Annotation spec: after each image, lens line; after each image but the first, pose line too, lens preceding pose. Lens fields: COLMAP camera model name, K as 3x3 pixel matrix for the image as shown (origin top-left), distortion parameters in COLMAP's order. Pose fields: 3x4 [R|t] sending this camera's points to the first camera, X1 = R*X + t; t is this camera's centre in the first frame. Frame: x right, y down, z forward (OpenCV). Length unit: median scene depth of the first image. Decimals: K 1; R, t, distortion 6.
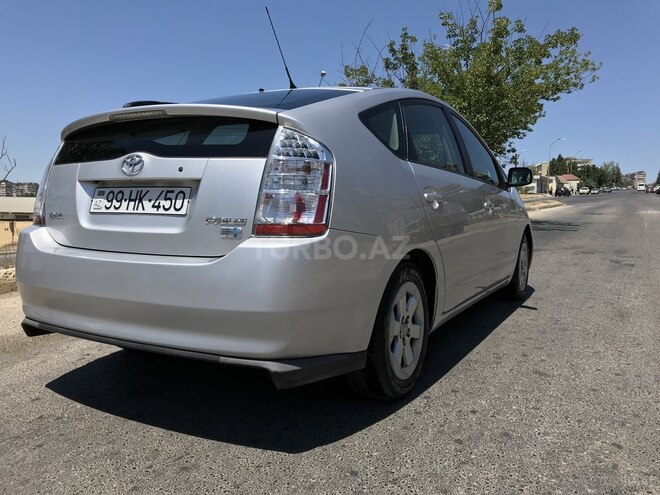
lens RADIAL K [[540.9, 0, 318.3], [0, 540.9, 245.0], [0, 0, 1]] dist [0.042338, -0.040591]
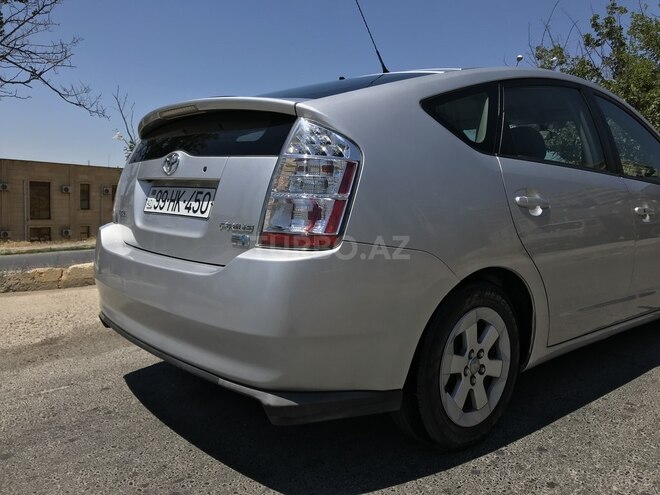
lens RADIAL K [[540.9, 0, 324.9], [0, 540.9, 248.5], [0, 0, 1]] dist [0.042338, -0.040591]
pose [[0.943785, 0.049357, -0.326856, 0.231364], [-0.042820, 0.998713, 0.027169, -0.035293], [0.327776, -0.011646, 0.944684, 0.179949]]
